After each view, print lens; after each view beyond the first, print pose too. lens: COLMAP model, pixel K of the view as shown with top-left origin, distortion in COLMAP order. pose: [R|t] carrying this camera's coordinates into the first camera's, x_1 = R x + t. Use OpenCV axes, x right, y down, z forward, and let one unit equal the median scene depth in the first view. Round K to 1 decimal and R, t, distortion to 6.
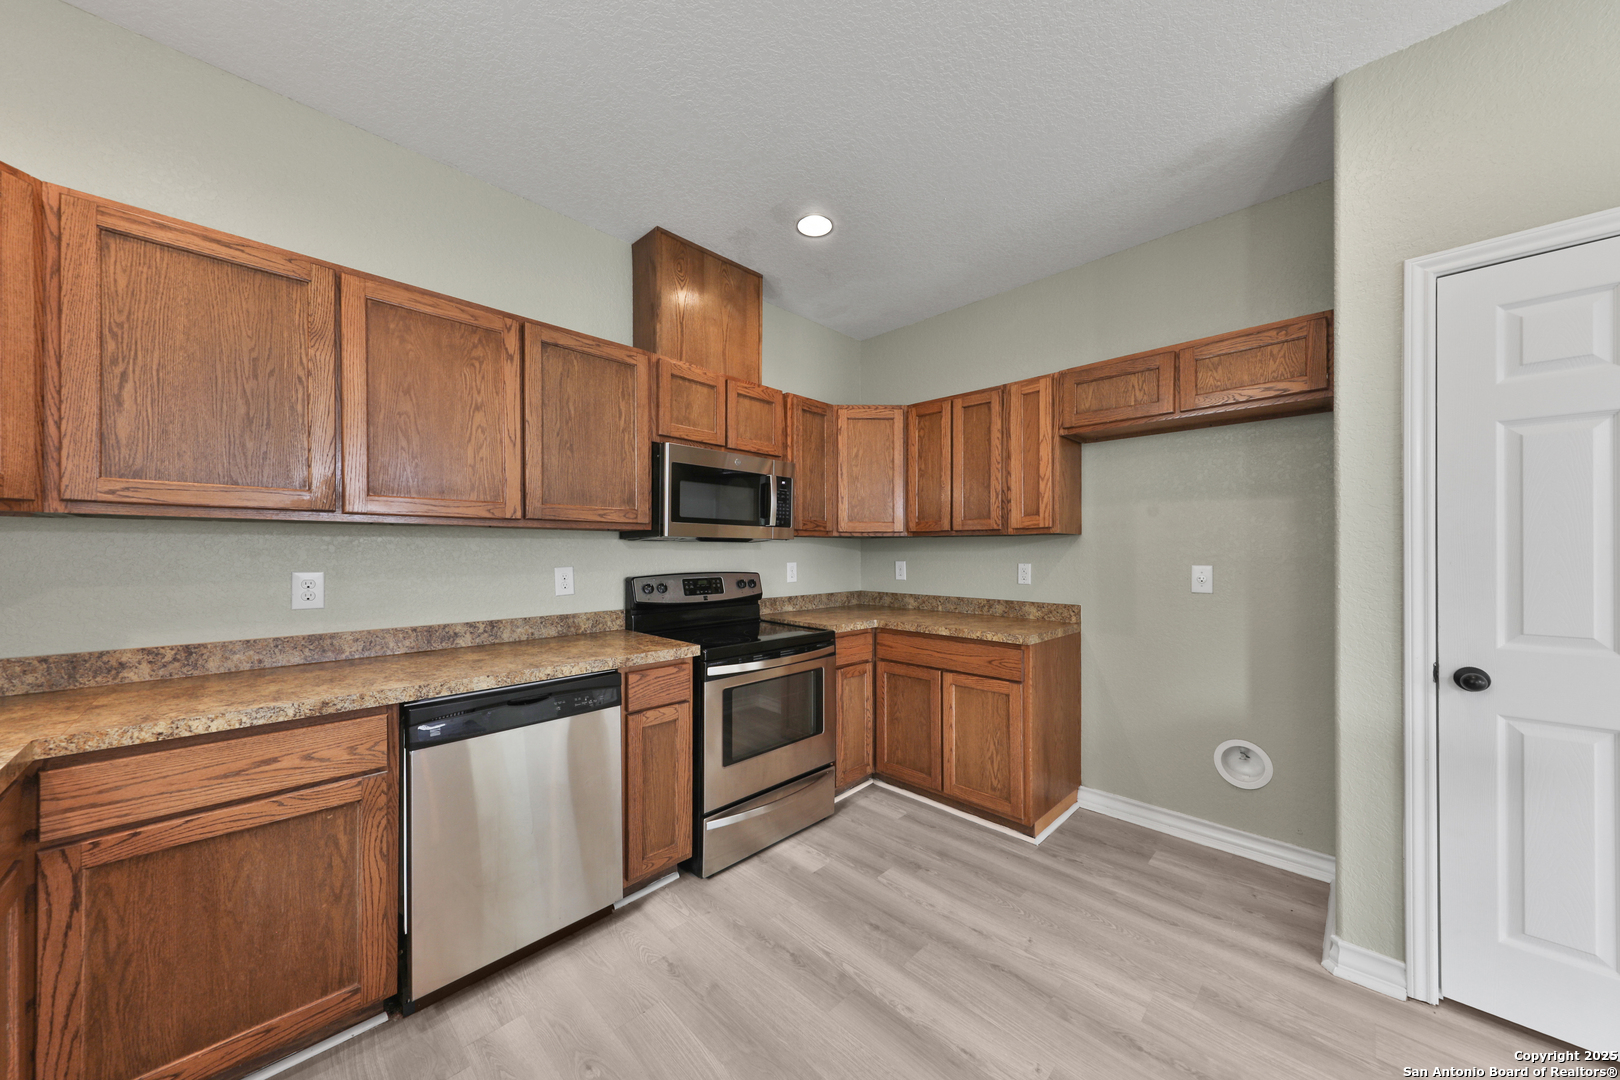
lens RADIAL K [[554.1, 0, 818.1], [0, 554.1, 552.2], [0, 0, 1]] dist [0.015390, -0.004860]
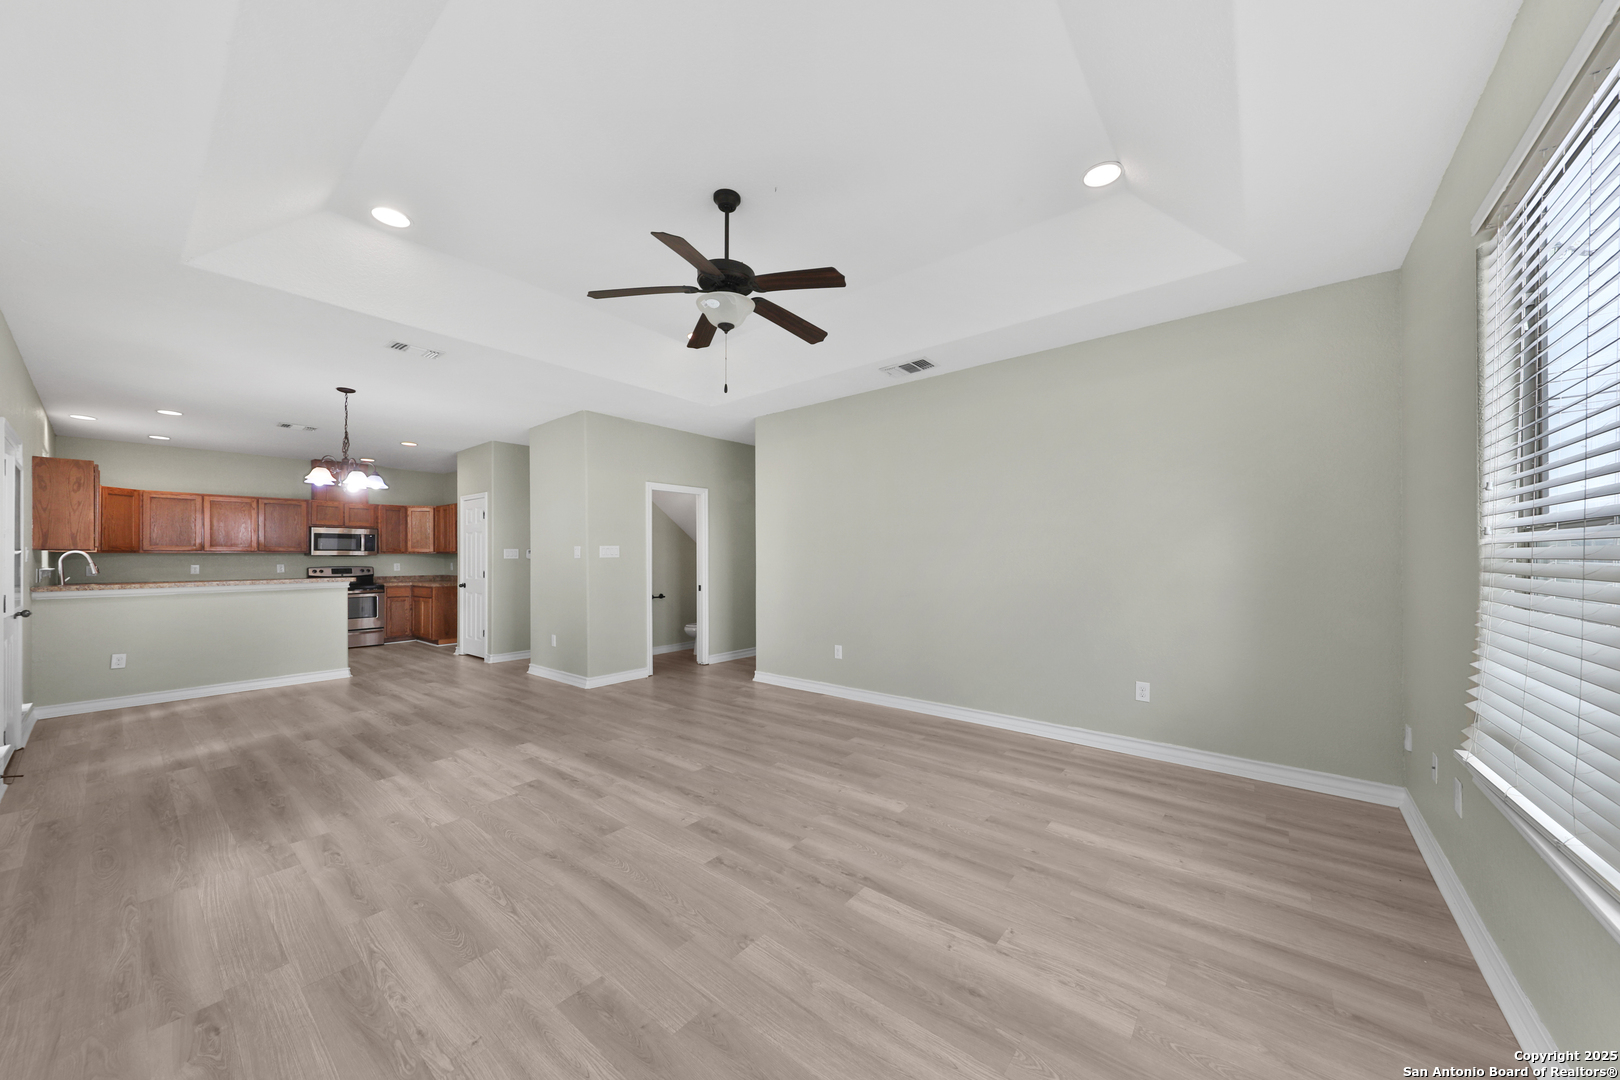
lens RADIAL K [[554.1, 0, 818.1], [0, 554.1, 552.2], [0, 0, 1]] dist [0.015390, -0.004860]
pose [[0.994866, -0.003347, 0.101142, 2.374883], [0.004475, 0.999930, -0.010930, 0.005289], [-0.101099, 0.011327, 0.994812, -2.619616]]
